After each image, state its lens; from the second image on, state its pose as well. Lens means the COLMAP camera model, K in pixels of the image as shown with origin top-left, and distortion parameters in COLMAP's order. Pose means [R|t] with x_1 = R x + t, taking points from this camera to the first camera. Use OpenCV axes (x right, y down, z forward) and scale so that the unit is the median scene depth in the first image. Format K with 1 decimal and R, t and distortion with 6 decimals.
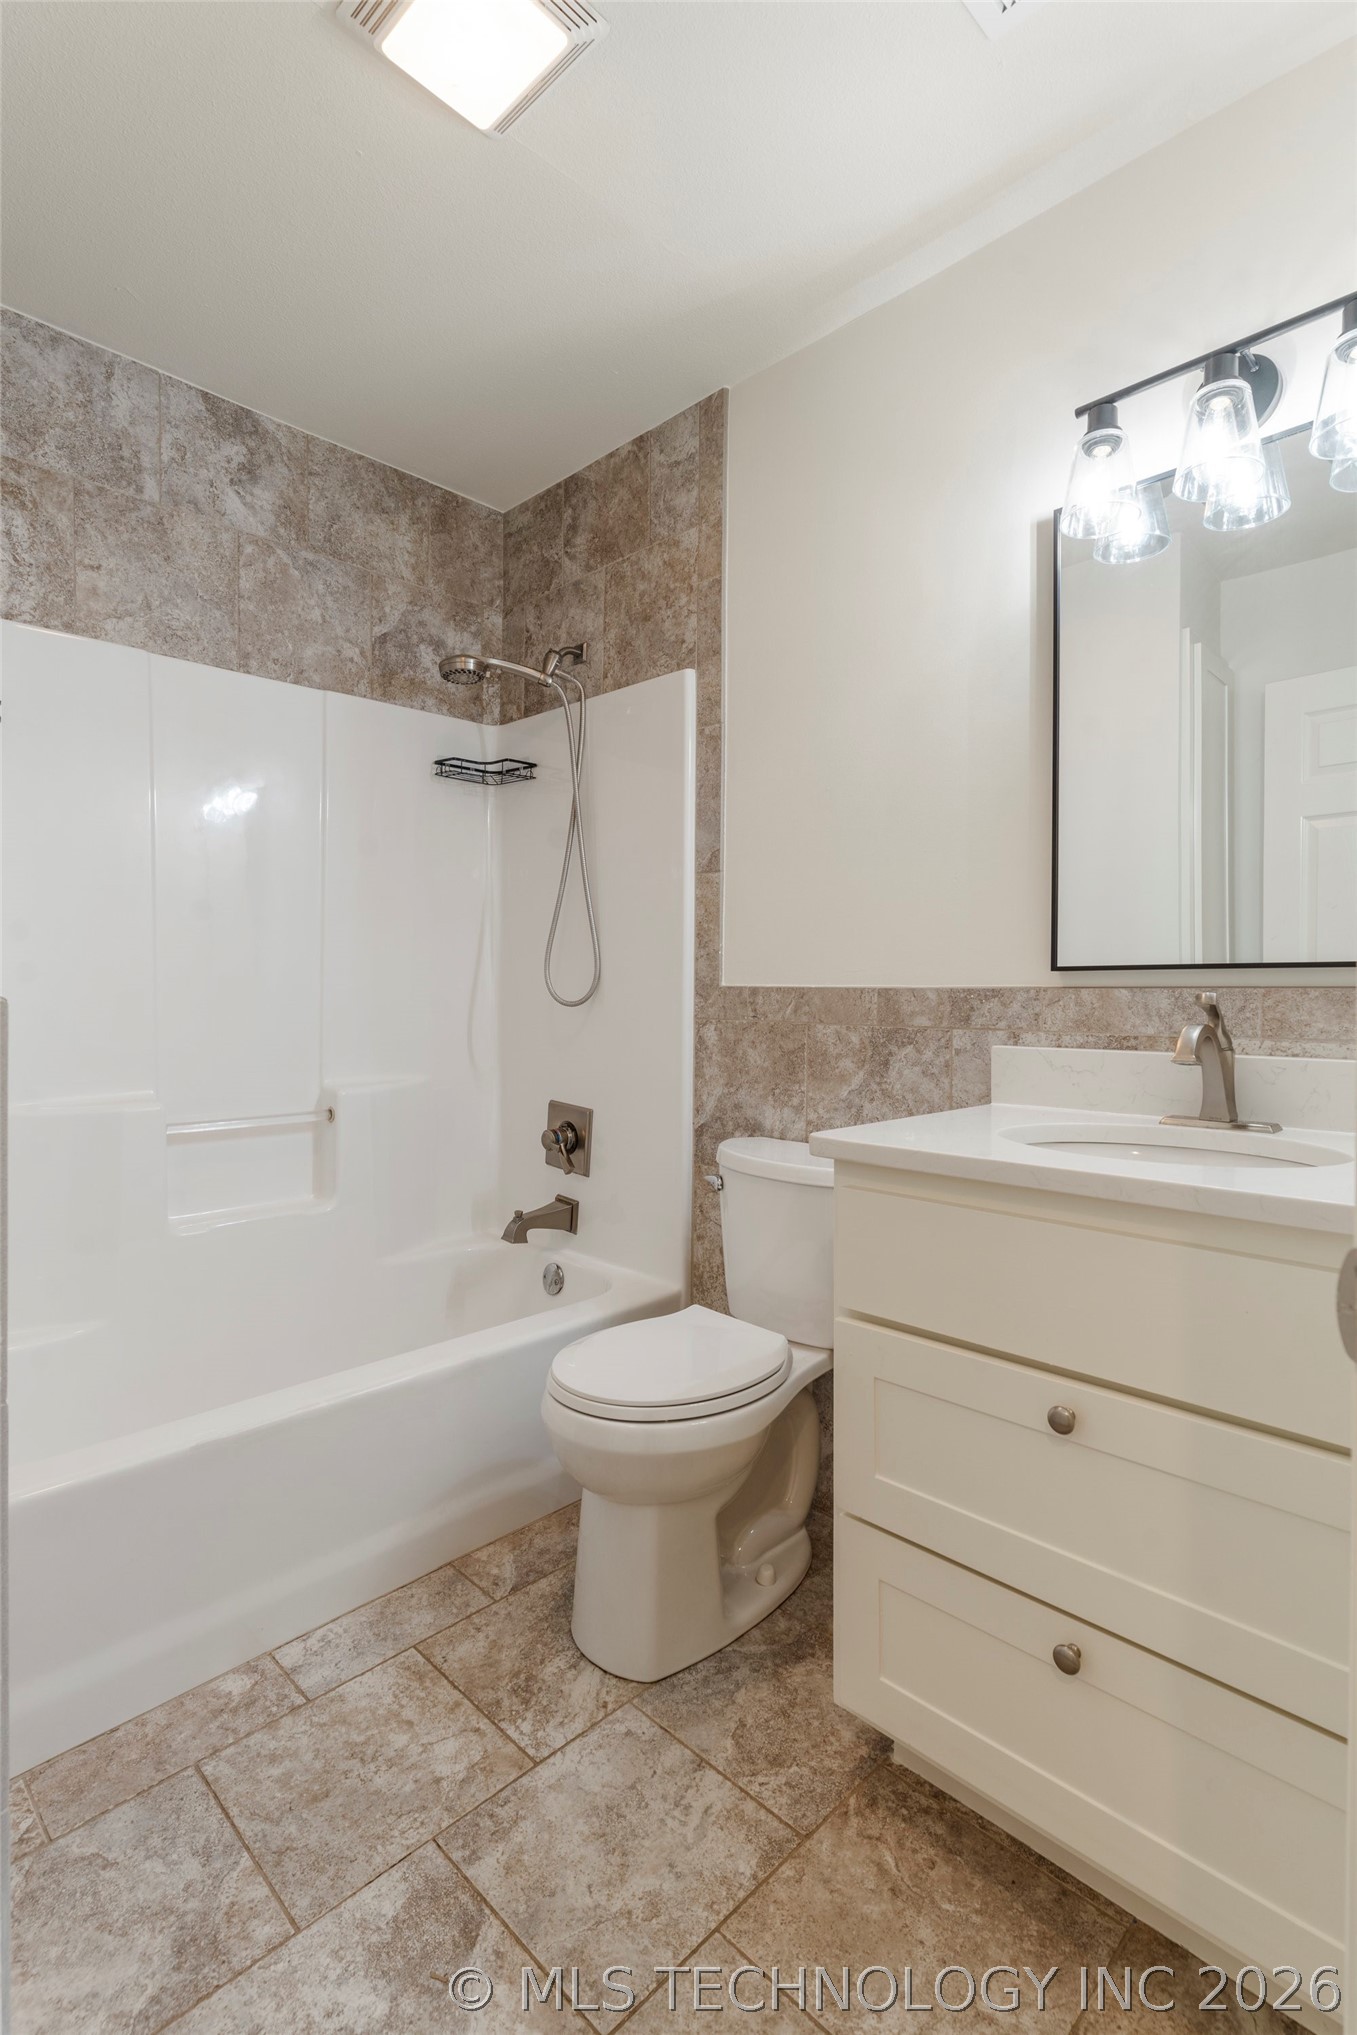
lens RADIAL K [[977.2, 0, 675.2], [0, 977.2, 1000.9], [0, 0, 1]] dist [0.003294, 0.000530]
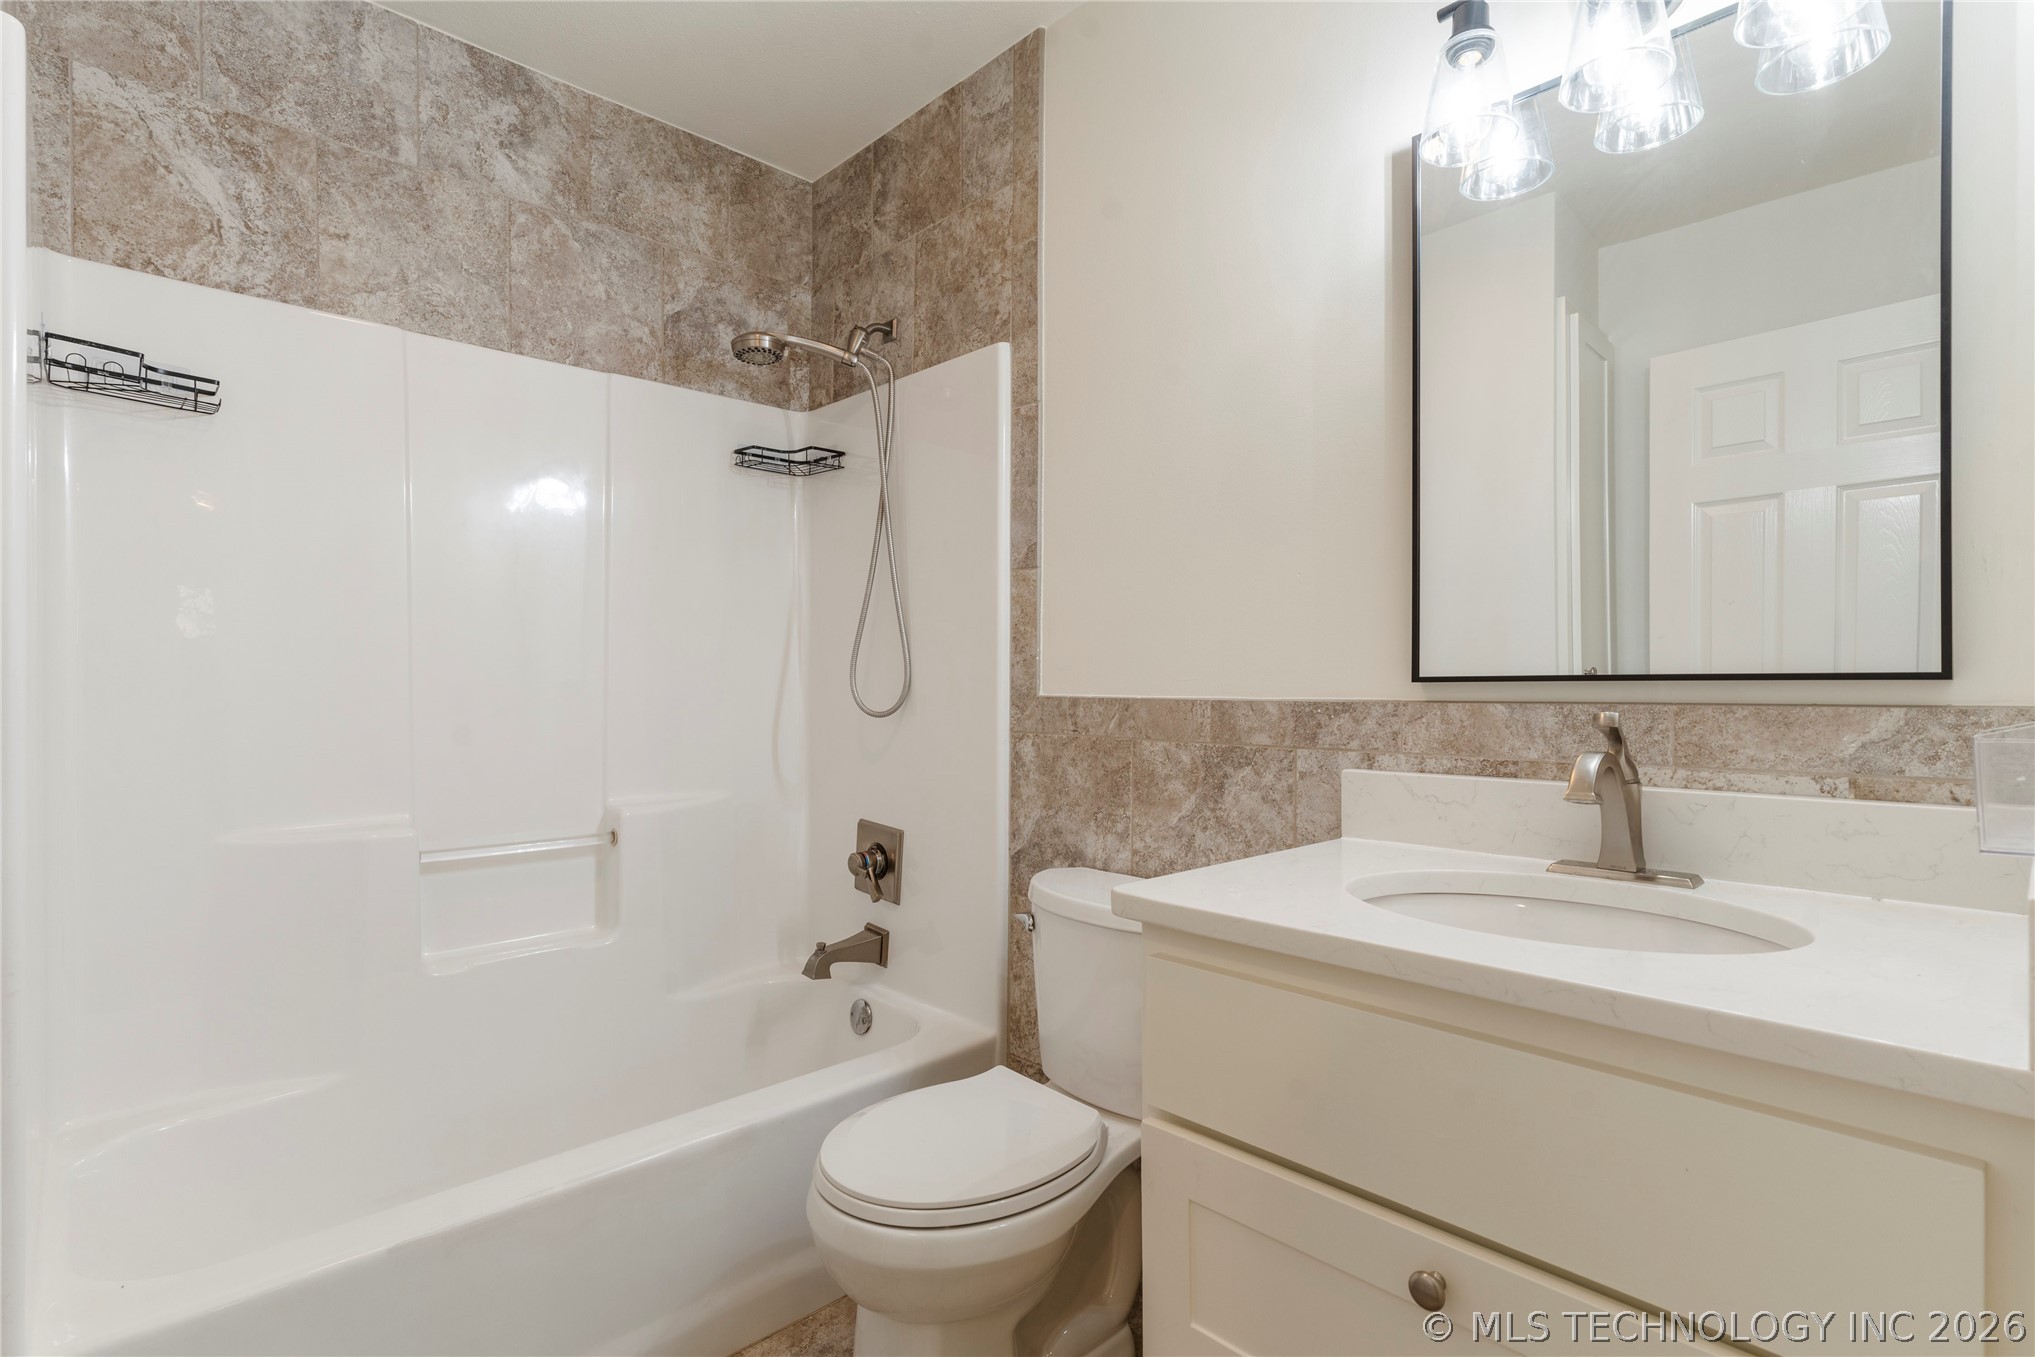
lens RADIAL K [[977.2, 0, 1005.7], [0, 977.2, 692.4], [0, 0, 1]] dist [0.003294, 0.000530]
pose [[0.999564, -0.002912, -0.029379, 0.045259], [0.002710, 0.999972, -0.006917, -0.012988], [0.029398, 0.006834, 0.999544, 0.112797]]
